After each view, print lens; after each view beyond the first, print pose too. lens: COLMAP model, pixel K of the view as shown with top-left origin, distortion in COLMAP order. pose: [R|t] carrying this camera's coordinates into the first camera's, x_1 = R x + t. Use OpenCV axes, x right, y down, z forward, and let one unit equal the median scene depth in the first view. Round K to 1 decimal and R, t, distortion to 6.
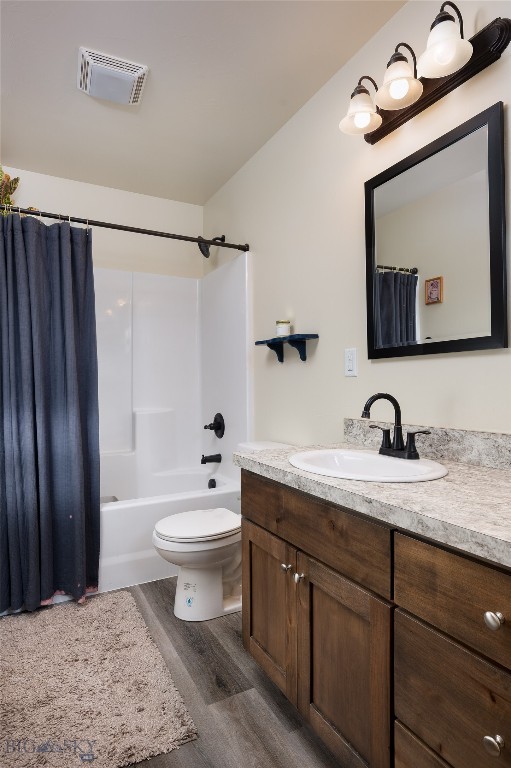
lens RADIAL K [[435.2, 0, 255.8], [0, 435.2, 385.2], [0, 0, 1]] dist [-0.000687, 0.001078]
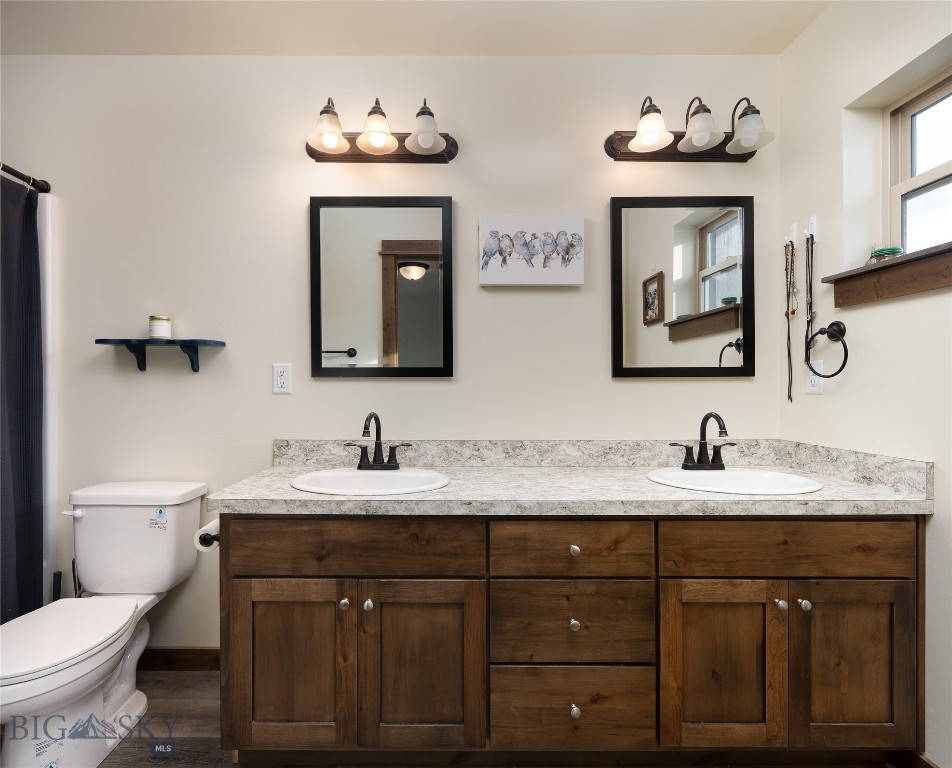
lens RADIAL K [[444.1, 0, 474.5], [0, 444.1, 386.7], [0, 0, 1]] dist [0.001988, 0.000384]
pose [[0.474271, 0.018053, 0.880194, -0.666531], [-0.006227, 0.999834, -0.017152, -0.033798], [-0.880357, 0.002653, 0.474305, 0.303123]]
